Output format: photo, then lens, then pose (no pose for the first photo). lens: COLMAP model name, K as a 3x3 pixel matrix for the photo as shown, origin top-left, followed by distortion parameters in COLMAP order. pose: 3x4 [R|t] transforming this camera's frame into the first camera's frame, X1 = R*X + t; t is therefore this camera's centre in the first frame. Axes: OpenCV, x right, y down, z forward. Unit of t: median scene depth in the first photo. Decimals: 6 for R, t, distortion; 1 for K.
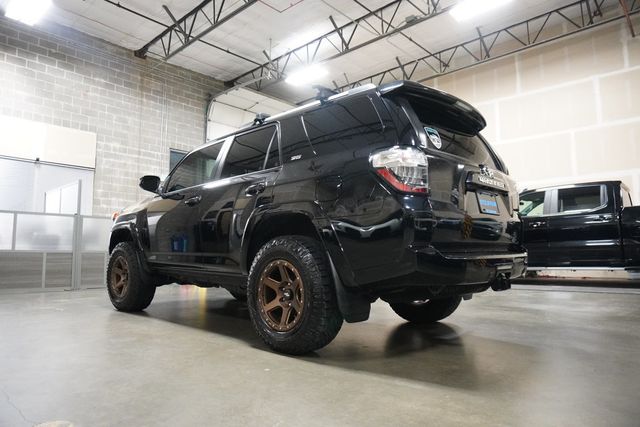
lens RADIAL K [[435.4, 0, 320.9], [0, 435.4, 211.7], [0, 0, 1]] dist [0.002055, -0.001449]
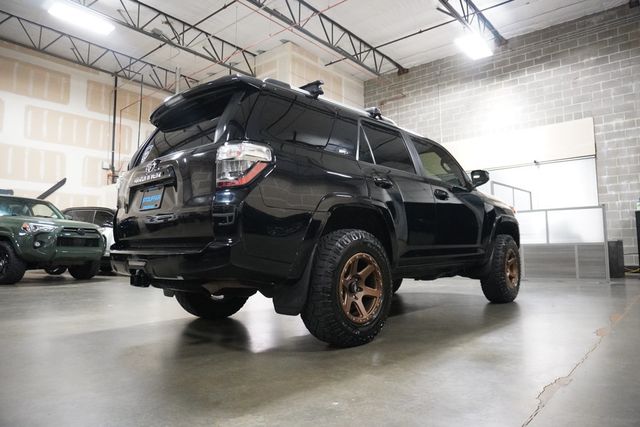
lens RADIAL K [[435.4, 0, 324.5], [0, 435.4, 214.3], [0, 0, 1]] dist [0.002055, -0.001449]
pose [[0.039574, -0.085810, -0.995525, 0.380681], [0.111146, 0.990501, -0.080959, 0.038815], [0.993016, -0.107445, 0.048736, 0.368508]]
